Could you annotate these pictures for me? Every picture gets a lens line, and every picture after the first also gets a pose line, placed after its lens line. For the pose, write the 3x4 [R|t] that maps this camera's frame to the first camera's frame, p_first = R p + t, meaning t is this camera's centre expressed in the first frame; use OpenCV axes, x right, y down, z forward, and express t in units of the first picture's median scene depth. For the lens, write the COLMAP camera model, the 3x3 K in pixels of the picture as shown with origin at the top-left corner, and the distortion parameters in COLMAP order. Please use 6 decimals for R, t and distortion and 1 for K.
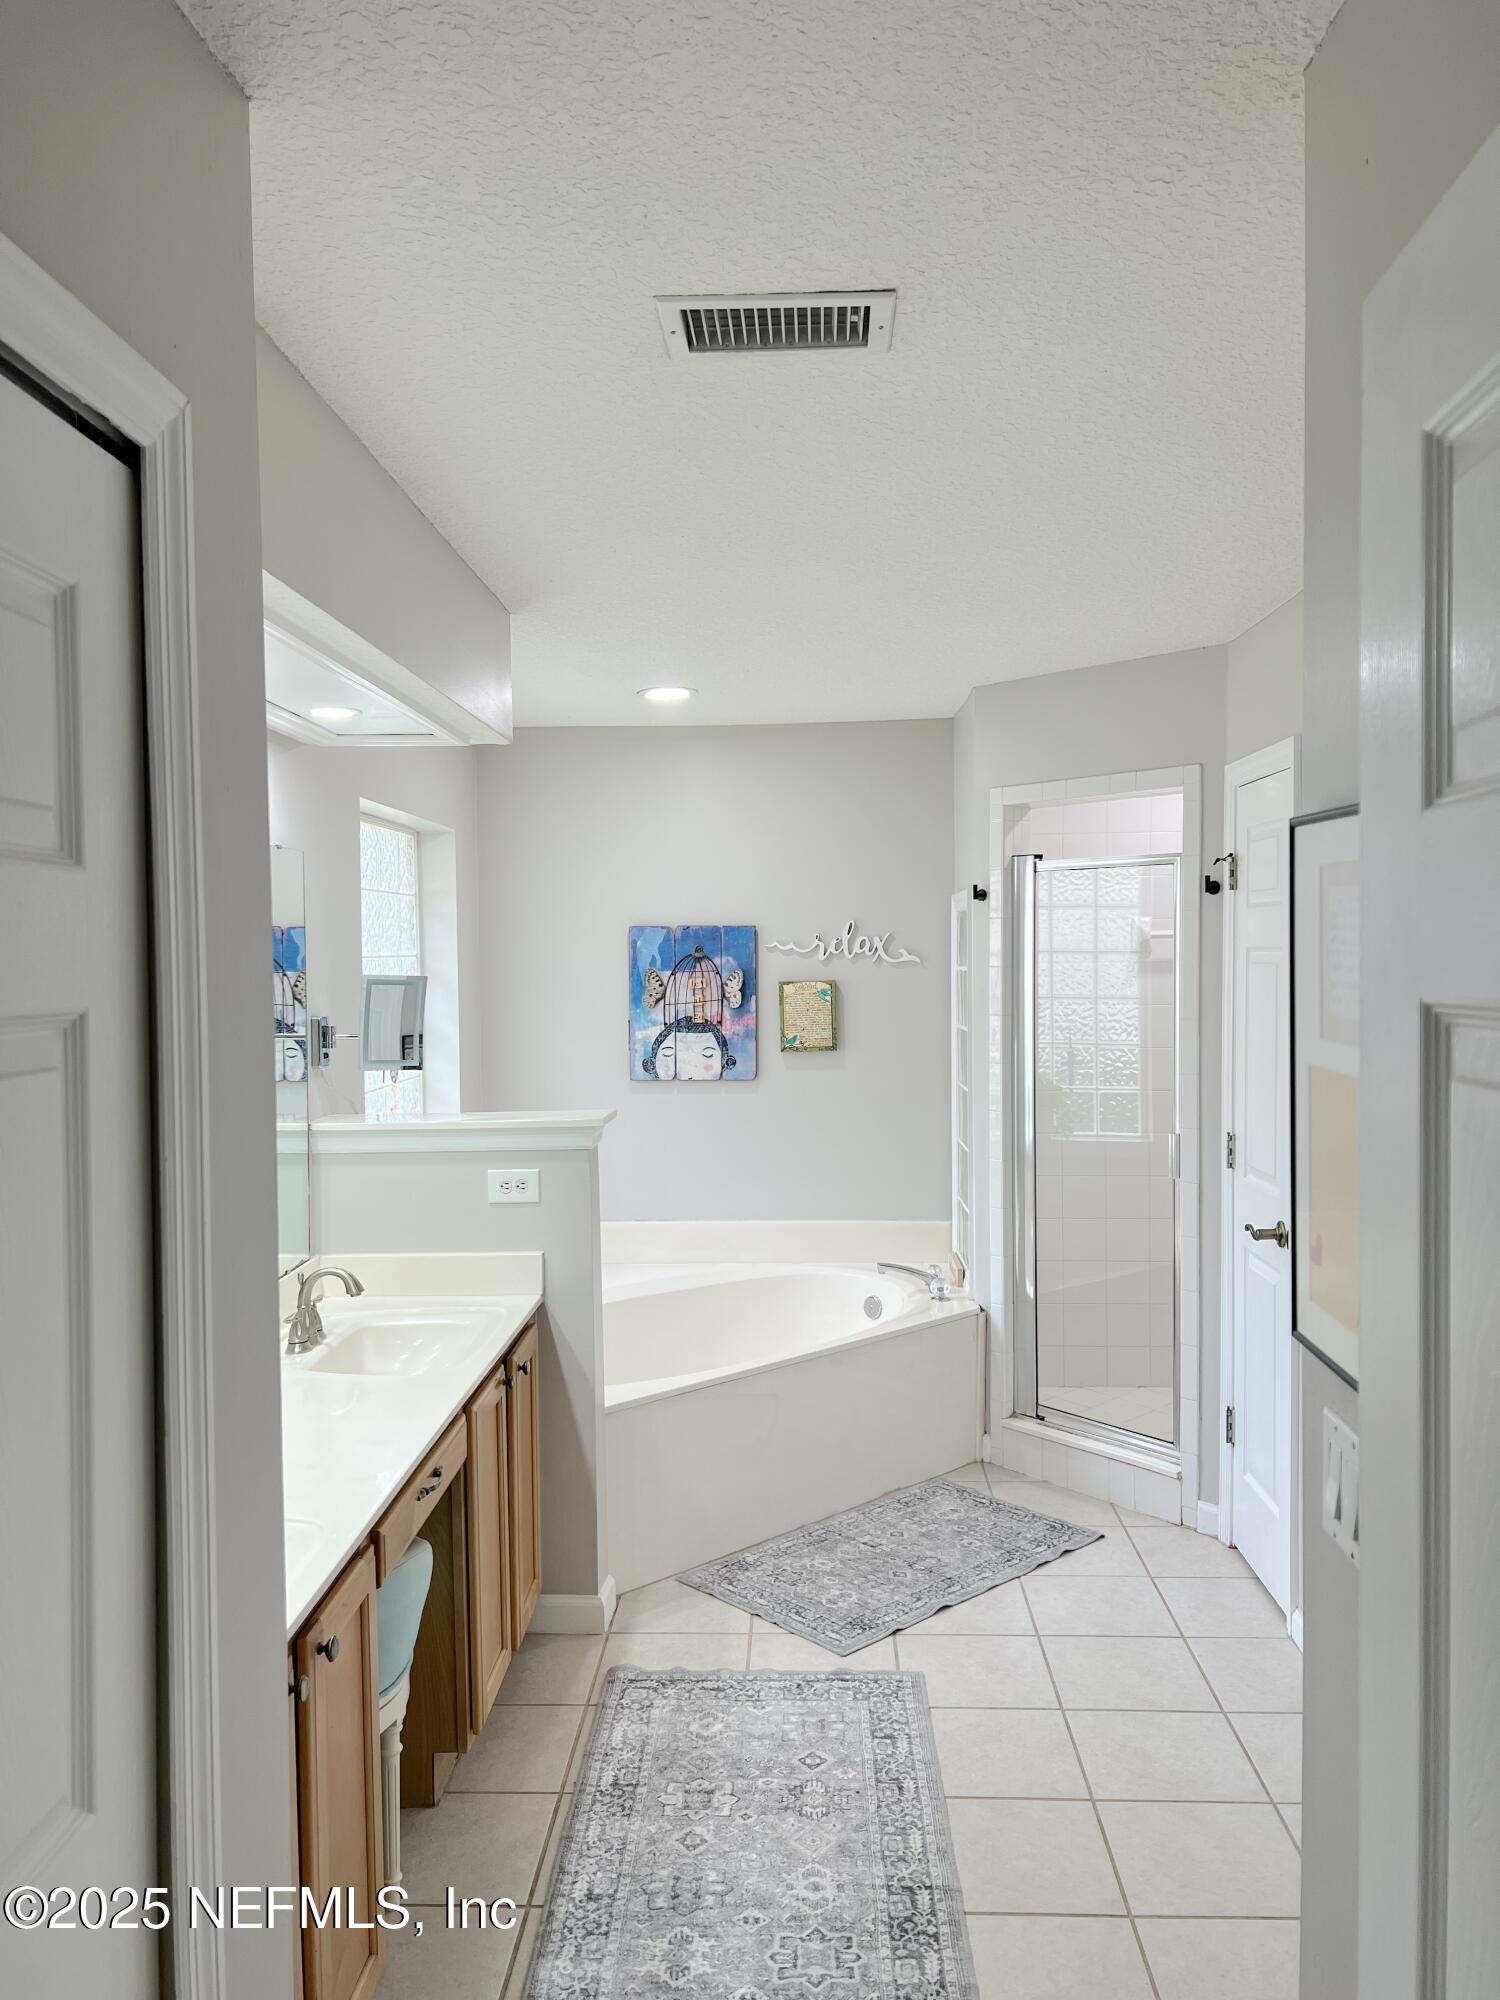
lens RADIAL K [[1500.4, 0, 740.7], [0, 1500.4, 1001.2], [0, 0, 1]] dist [0.049750, -0.058614]
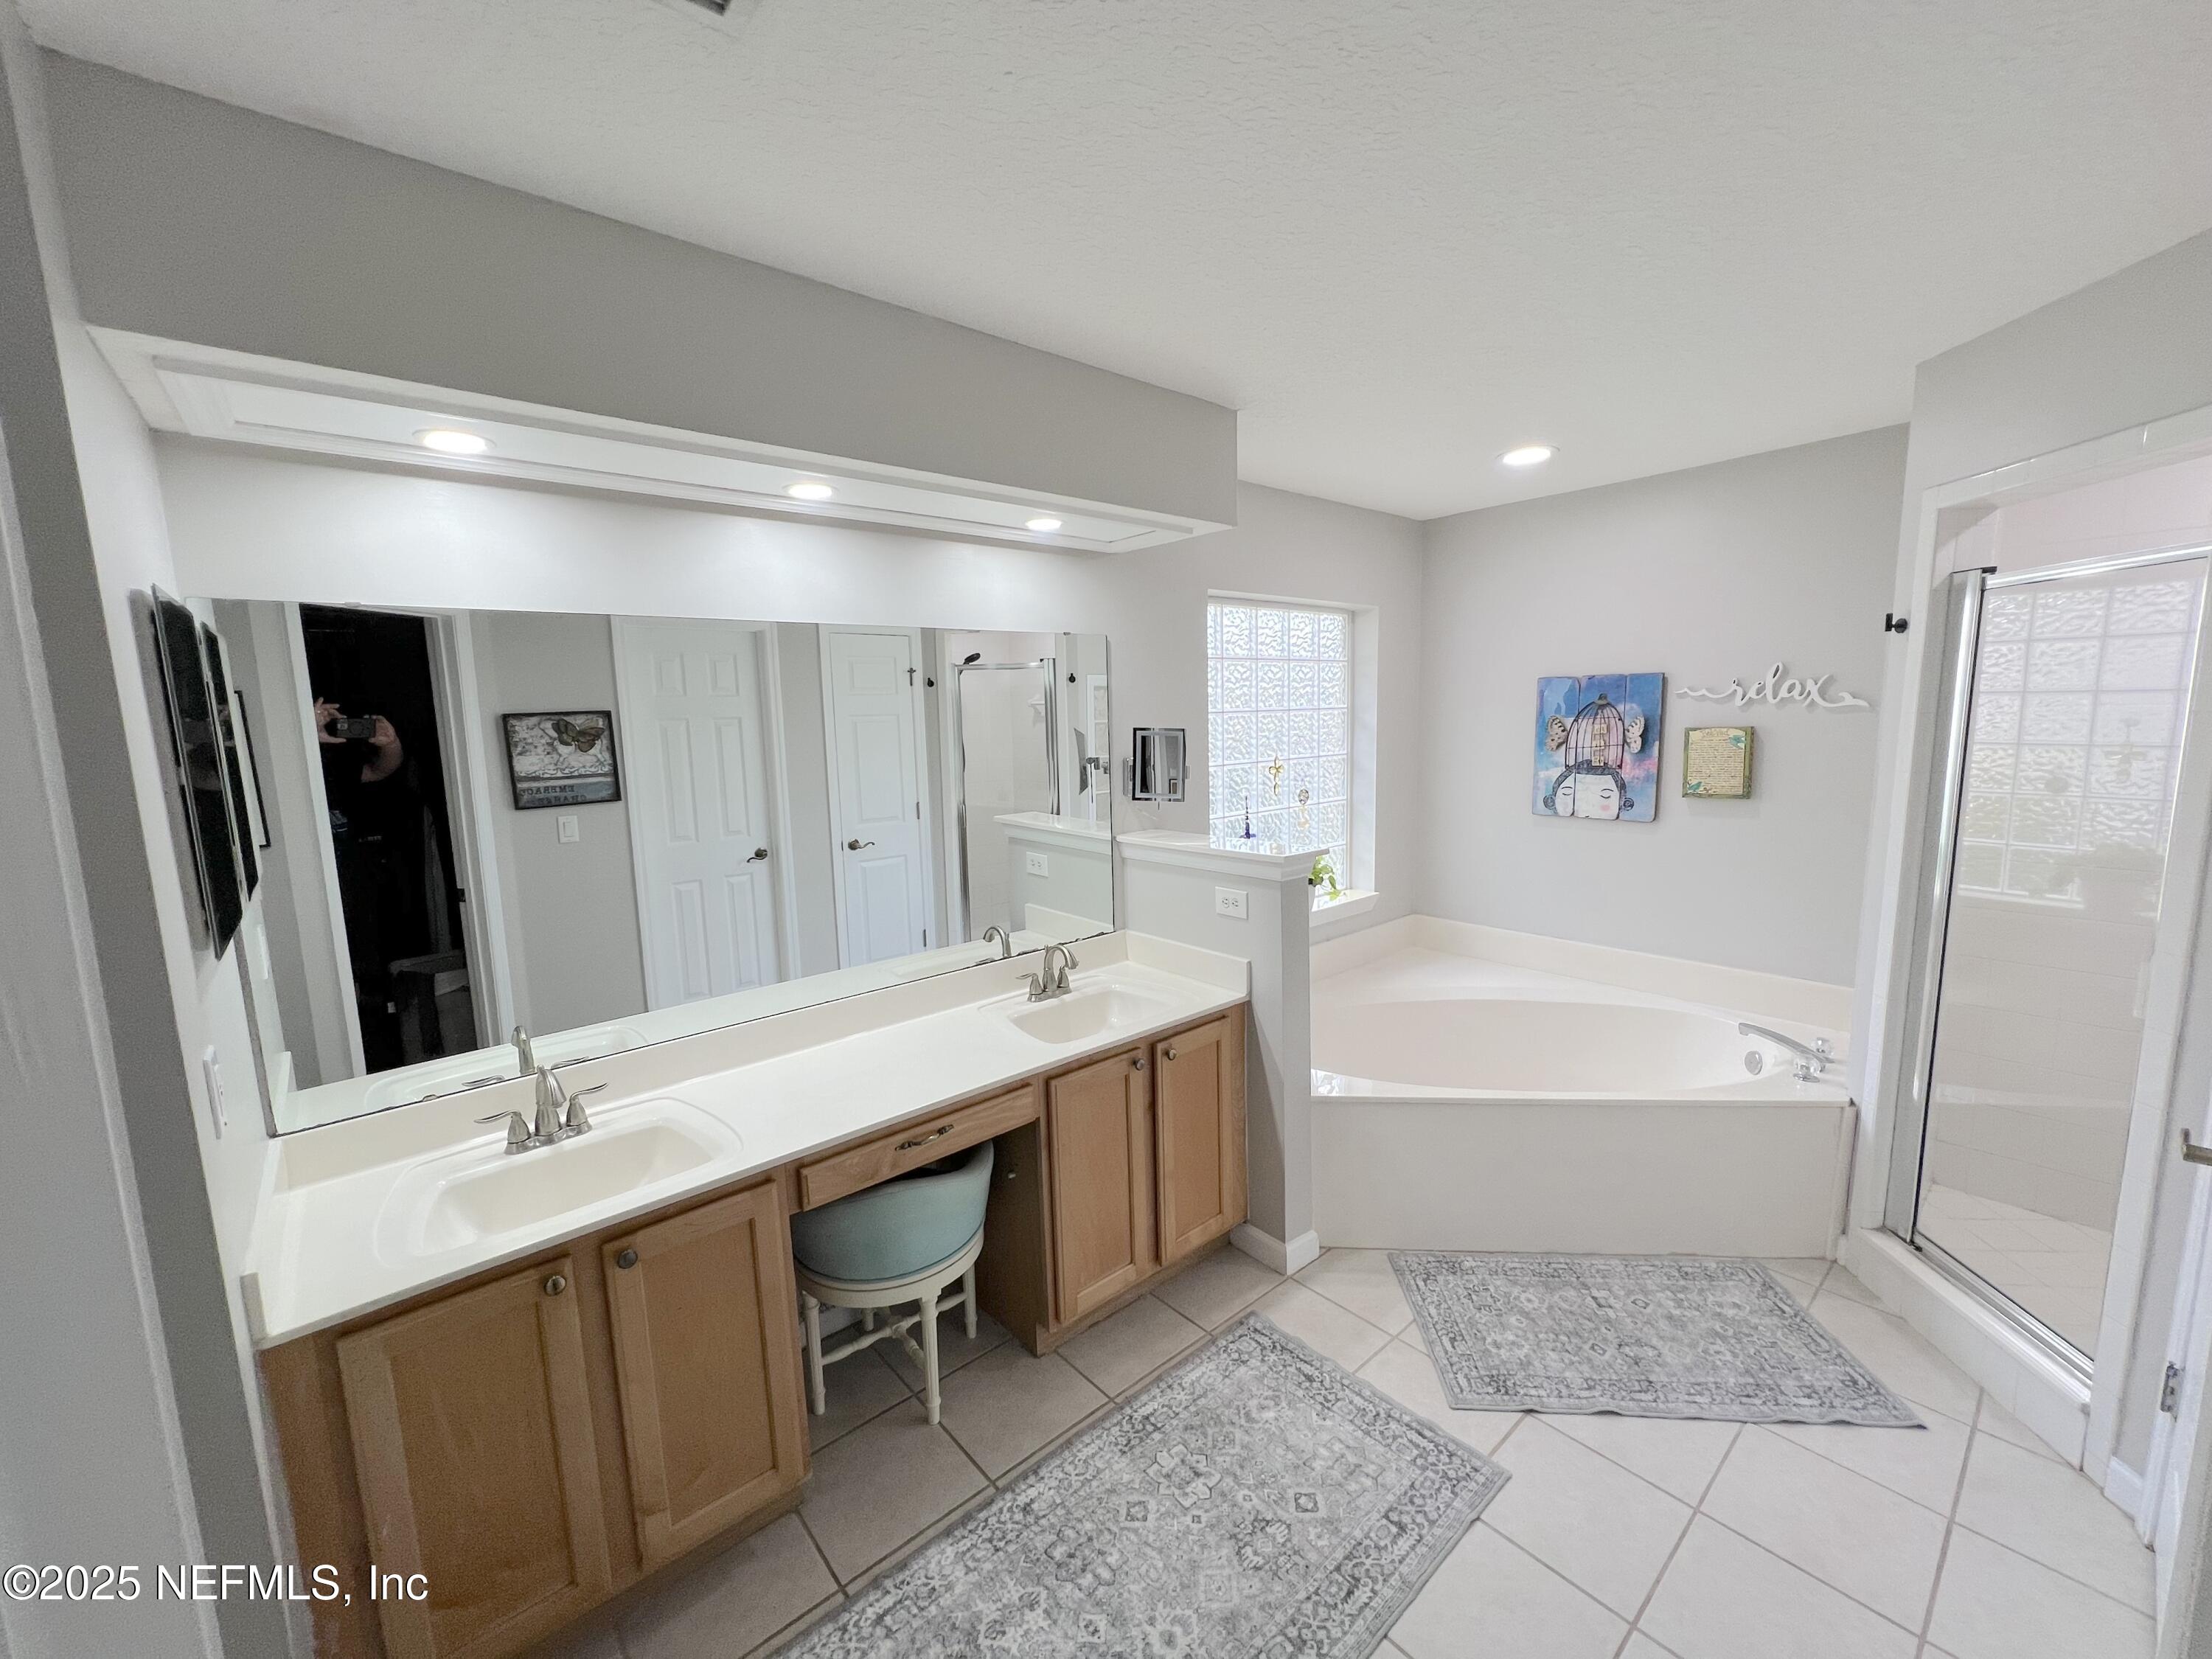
lens RADIAL K [[880.1, 0, 1116.5], [0, 880.1, 839.7], [0, 0, 1]] dist [-0.003808, 0.001010]
pose [[0.683891, 0.096320, -0.723199, 0.254777], [-0.004964, 0.991838, 0.127405, -0.015166], [0.729568, -0.083541, 0.678787, 0.394123]]
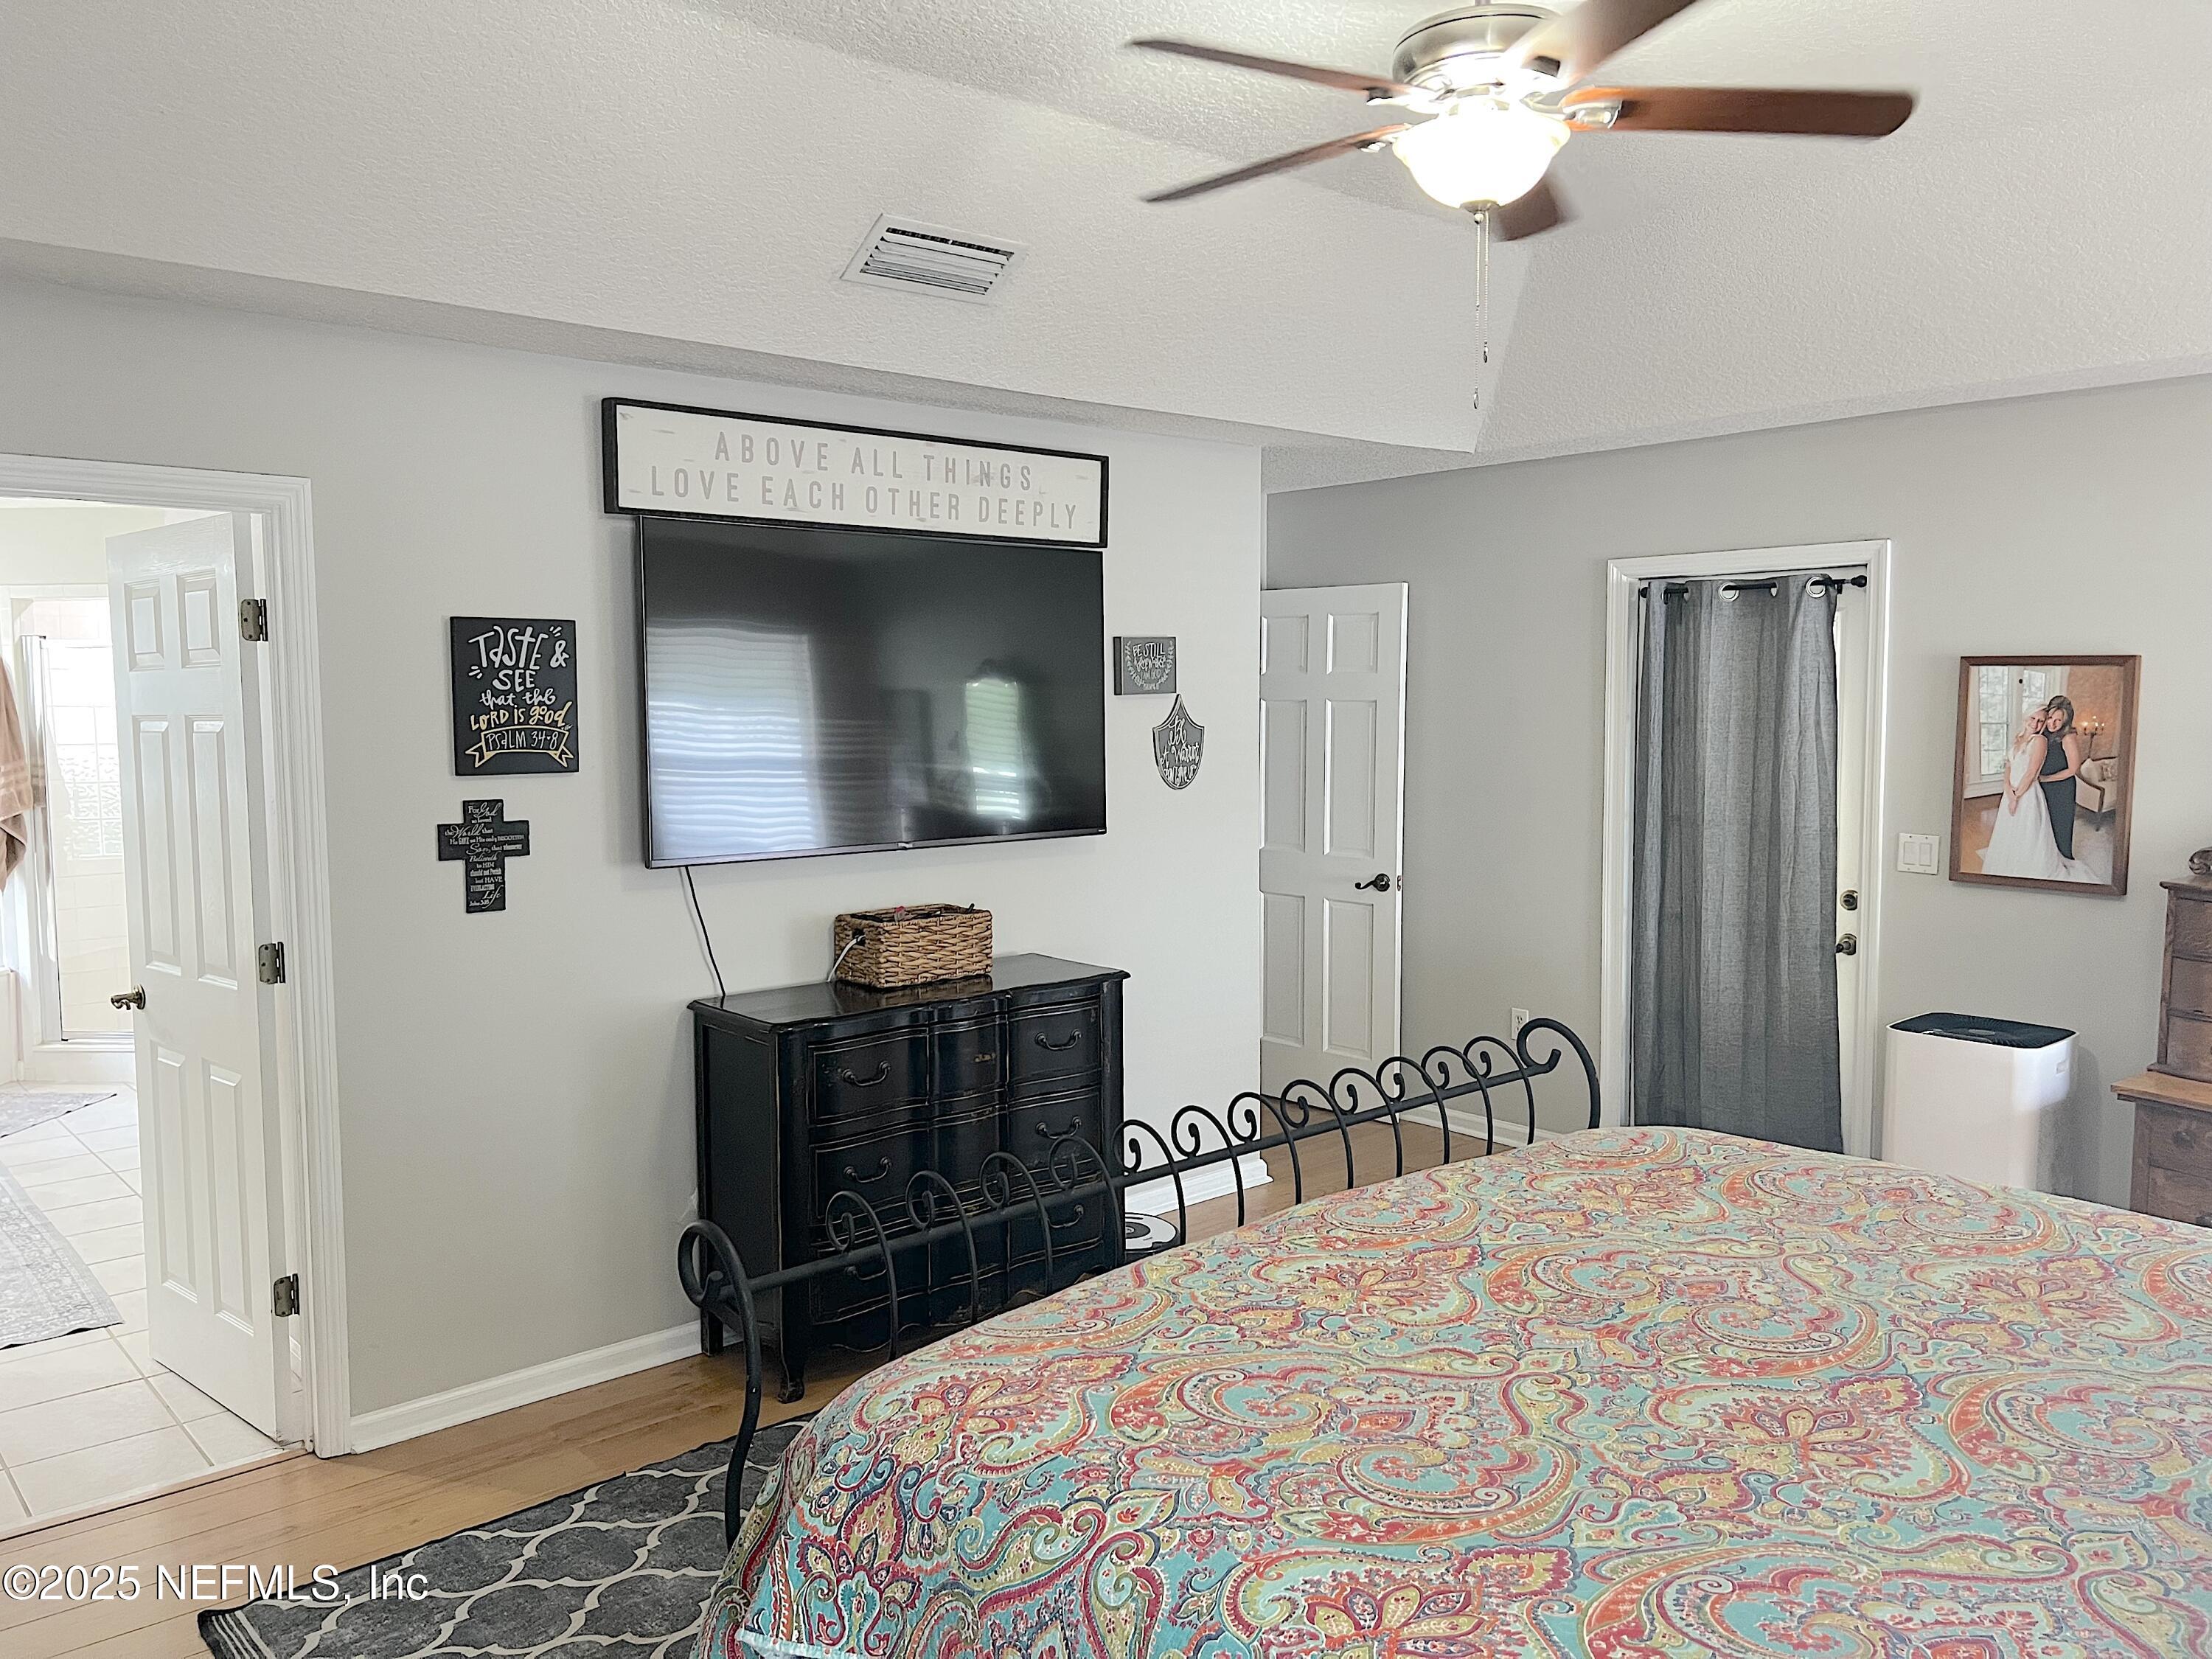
lens RADIAL K [[1659.5, 0, 1106.9], [0, 1659.5, 827.6], [0, 0, 1]] dist [0.049750, -0.058614]
pose [[0.725388, -0.040761, 0.687132, -0.209270], [0.014305, 0.998922, 0.044155, 0.007331], [-0.688191, -0.022200, 0.725190, -1.034762]]
